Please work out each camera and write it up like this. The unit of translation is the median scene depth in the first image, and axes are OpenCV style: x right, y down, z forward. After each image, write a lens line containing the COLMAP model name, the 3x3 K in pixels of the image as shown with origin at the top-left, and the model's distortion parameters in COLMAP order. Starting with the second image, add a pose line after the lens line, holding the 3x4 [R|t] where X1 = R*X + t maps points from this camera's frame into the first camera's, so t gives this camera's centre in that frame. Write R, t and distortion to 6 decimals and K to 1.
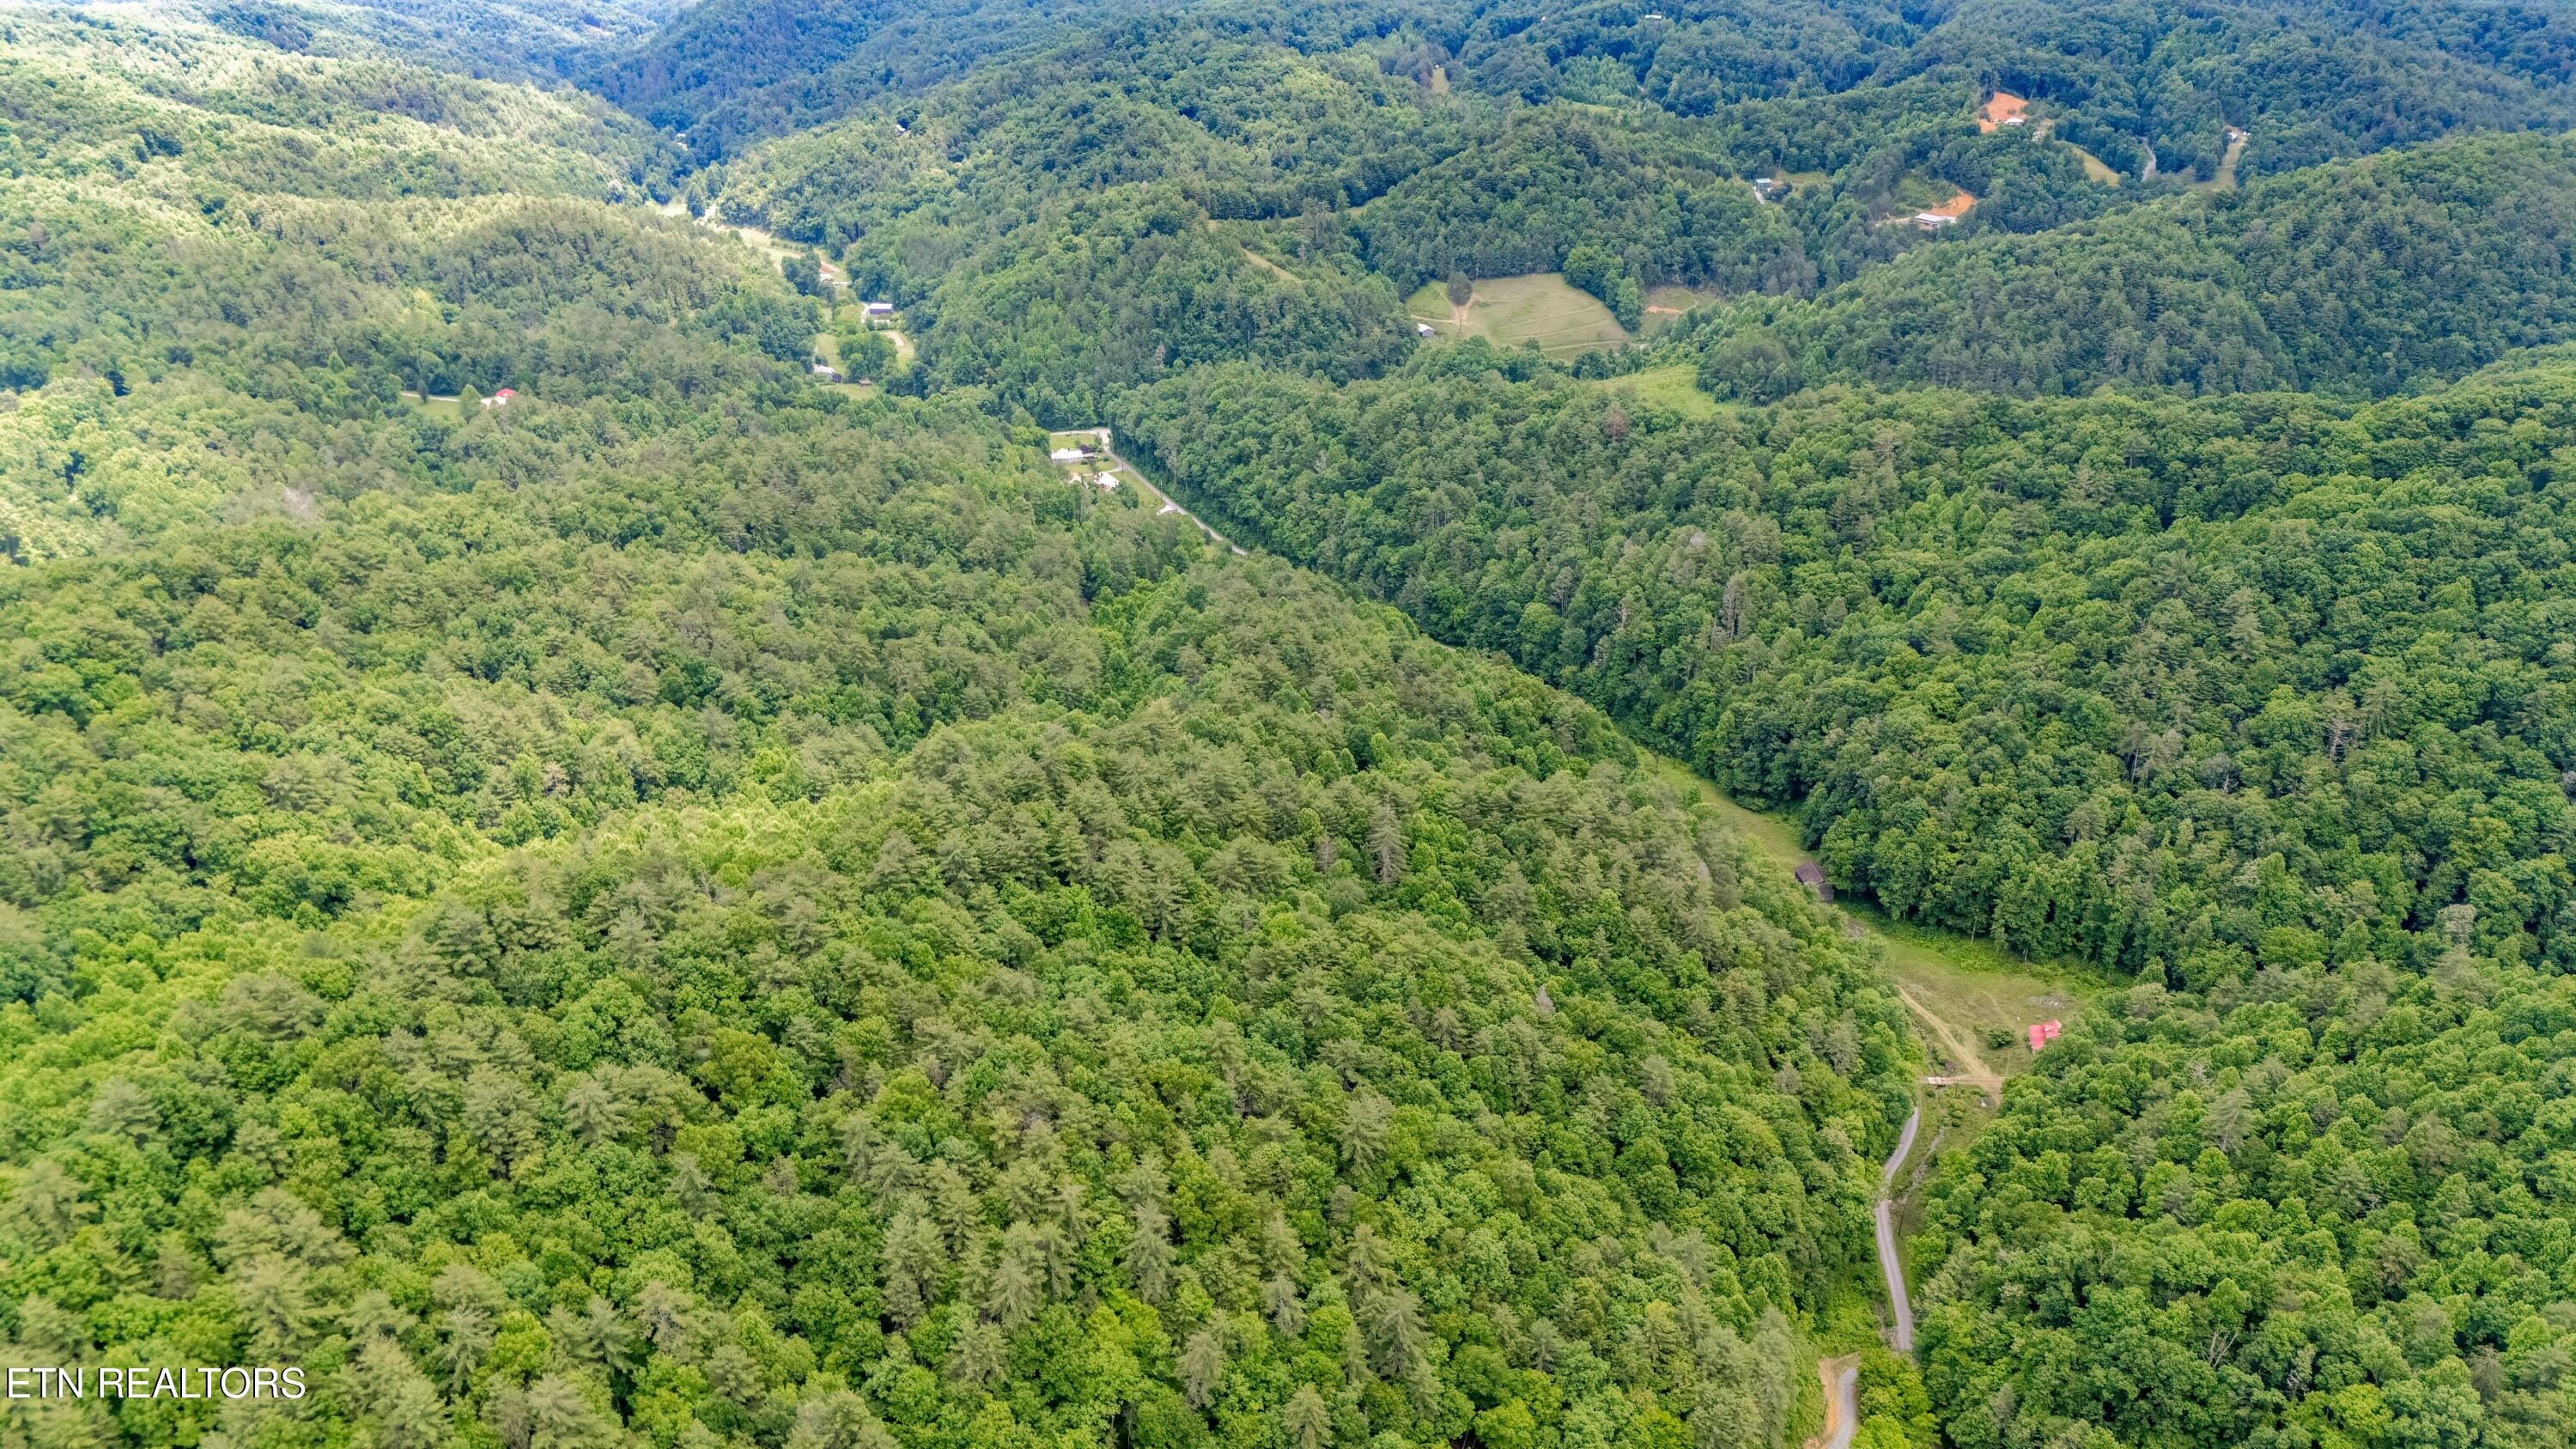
lens RADIAL K [[1909.9, 0, 1291.0], [0, 1909.9, 747.5], [0, 0, 1]] dist [0.063699, -0.058289]
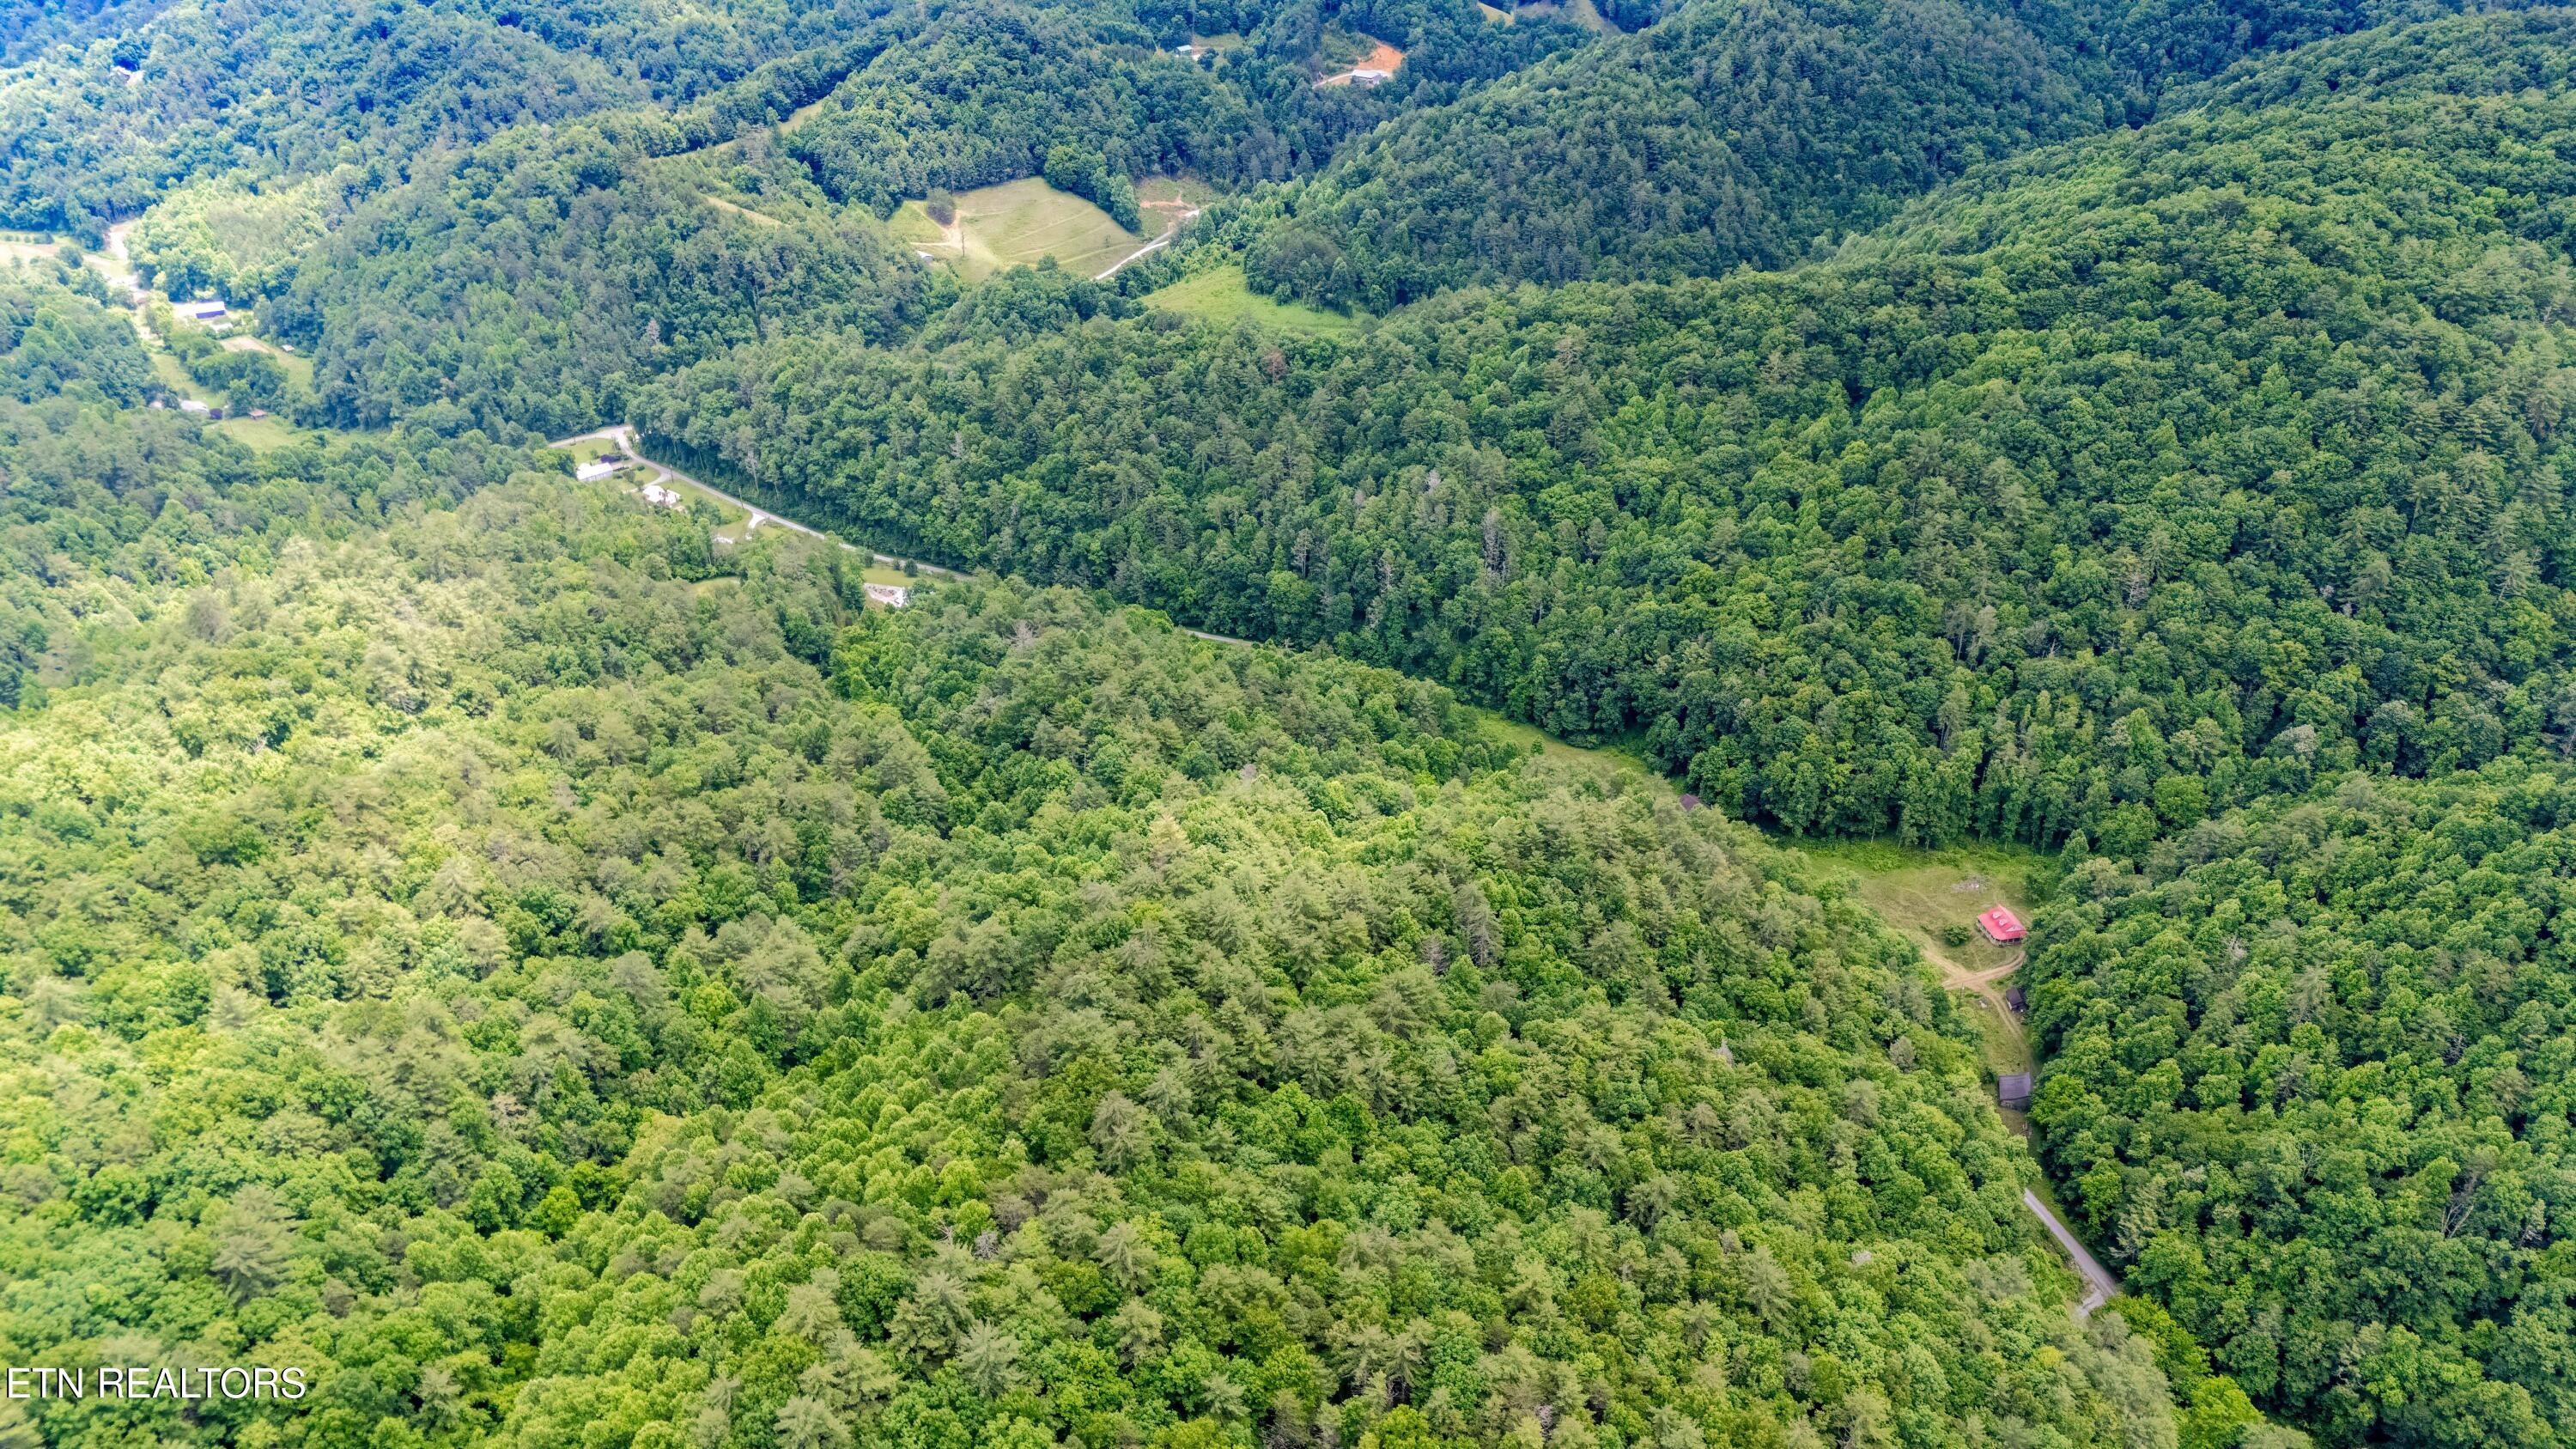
lens RADIAL K [[1909.9, 0, 1309.6], [0, 1909.9, 743.6], [0, 0, 1]] dist [0.063699, -0.058289]
pose [[0.909041, -0.225717, 0.350281, -0.203531], [0.194907, 0.973285, 0.121356, -0.100237], [-0.368316, -0.042045, 0.928749, 0.100291]]
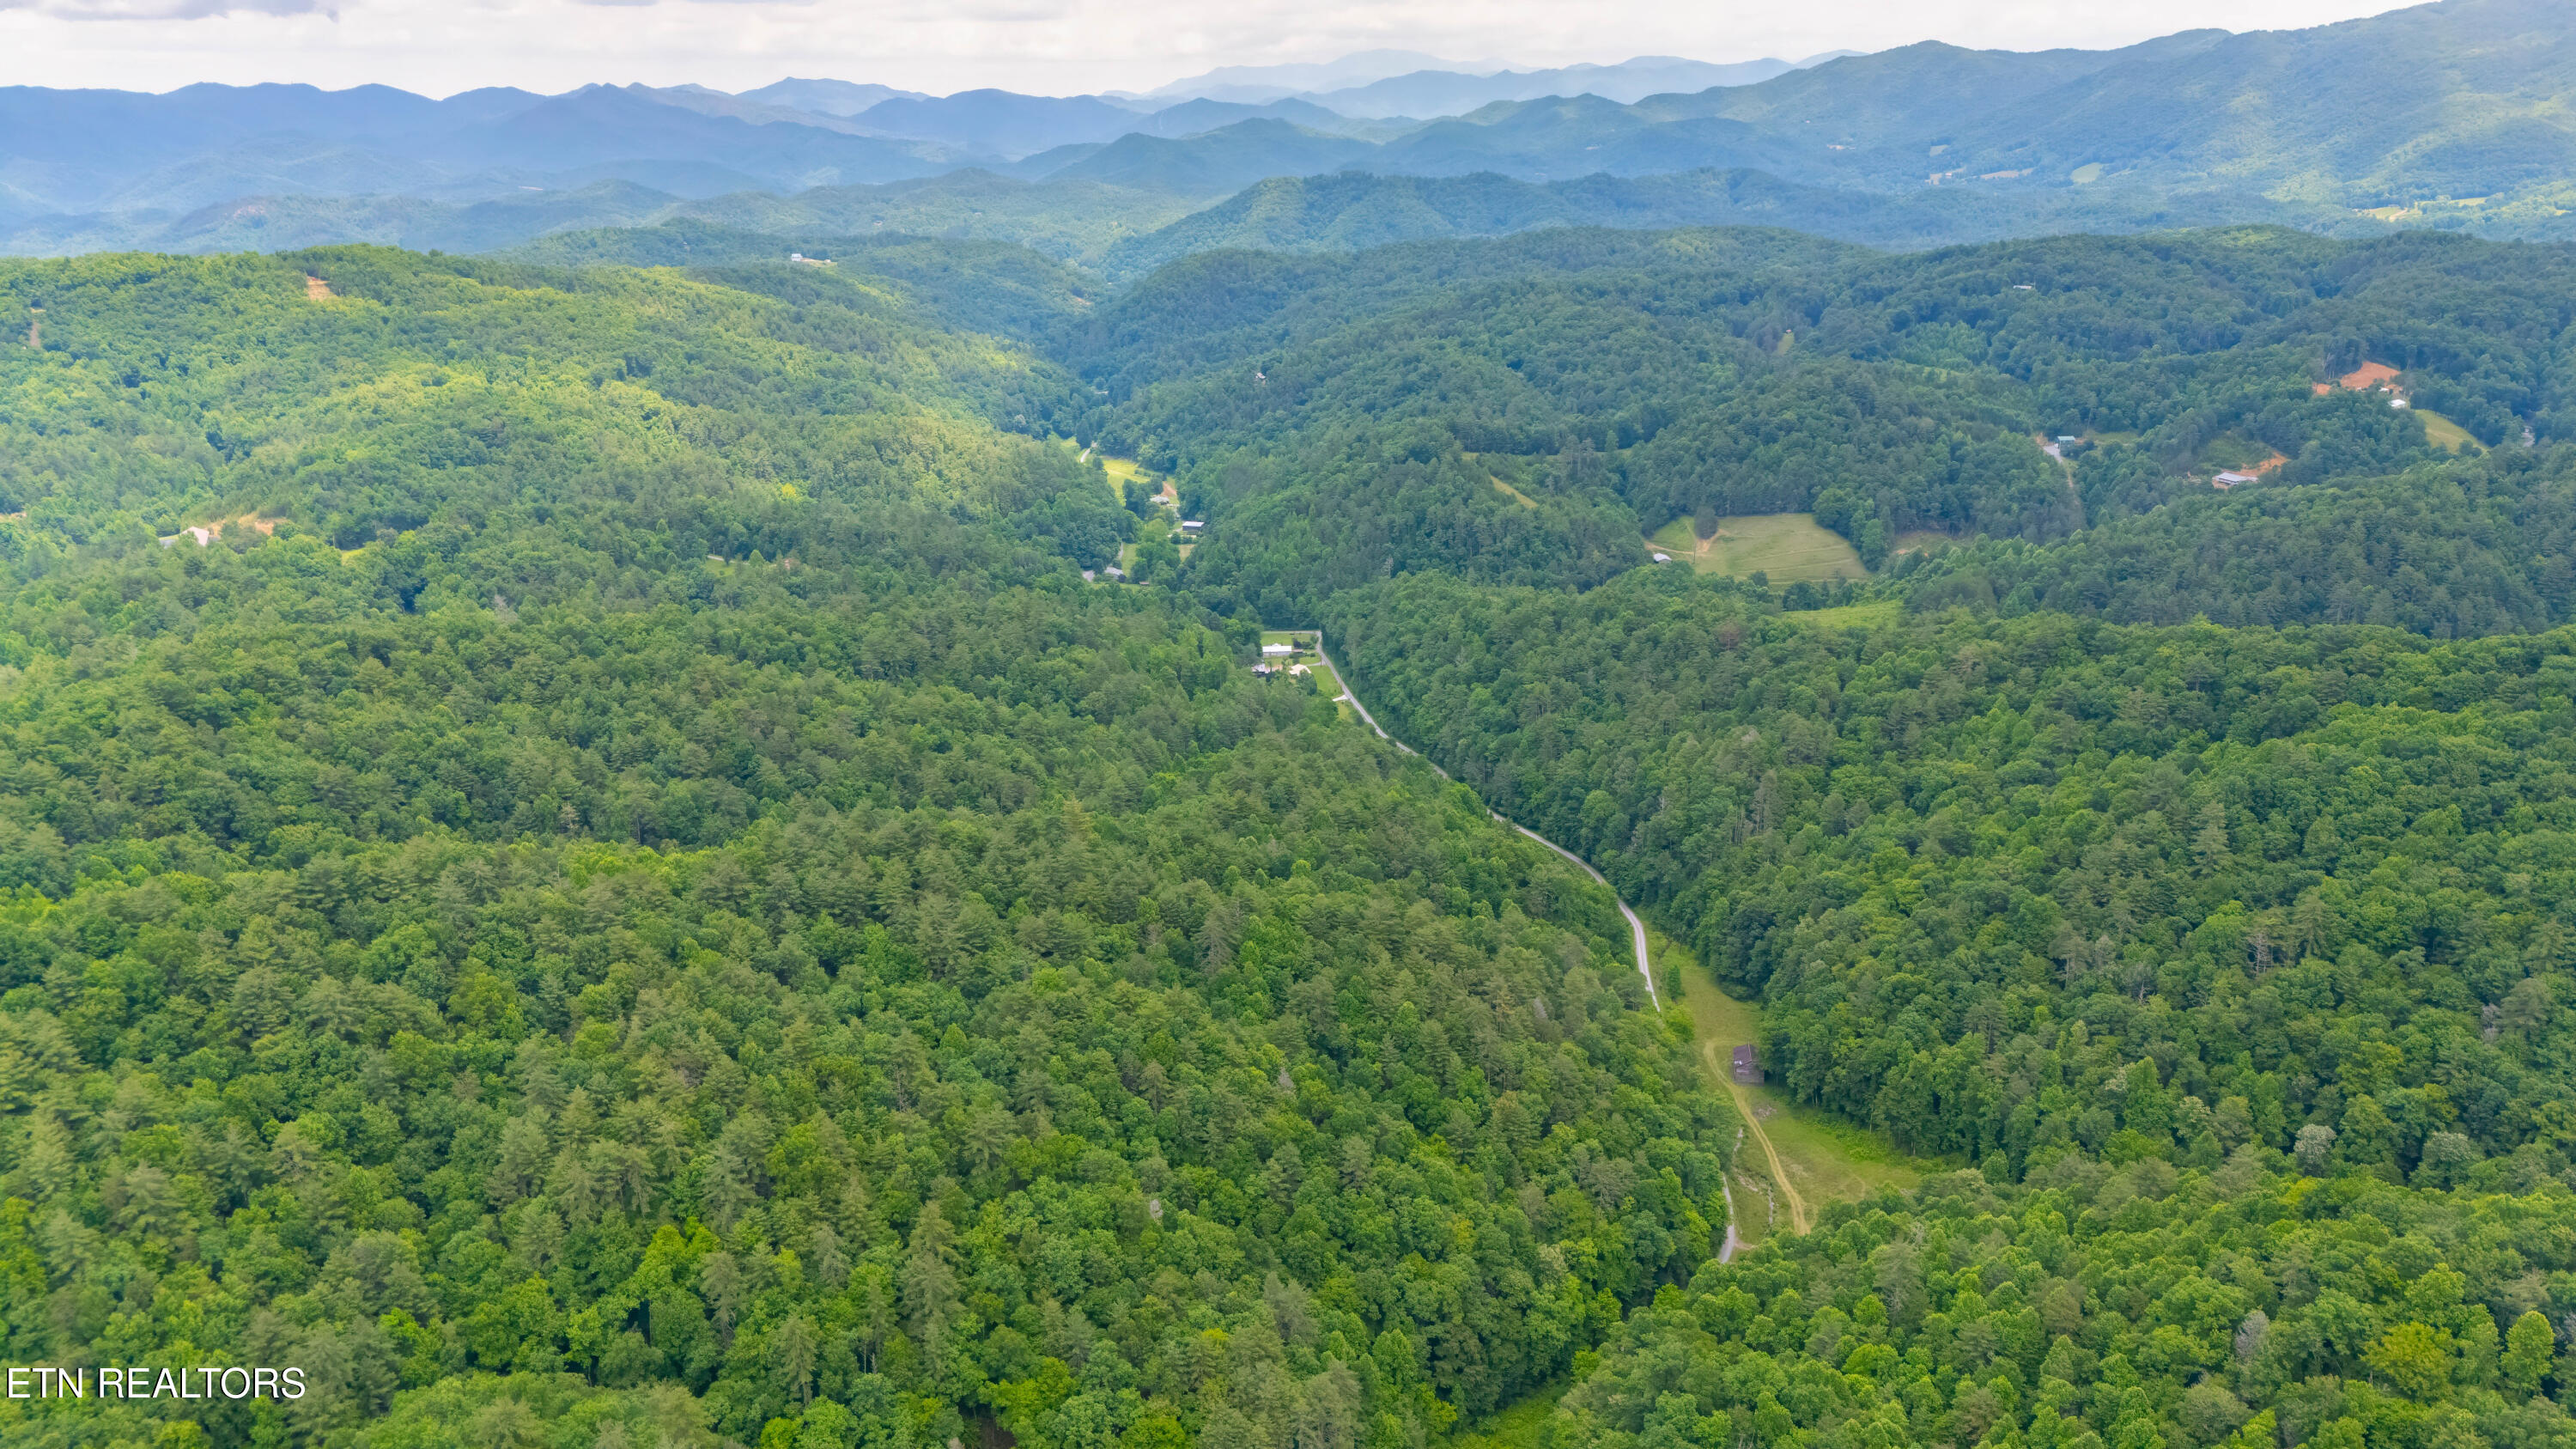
lens RADIAL K [[1909.9, 0, 1278.6], [0, 1909.9, 728.0], [0, 0, 1]] dist [0.063699, -0.058289]
pose [[0.962270, 0.071565, -0.262518, 0.221263], [-0.109542, 0.985044, -0.132997, 0.044807], [0.249074, 0.156736, 0.955718, -0.027543]]
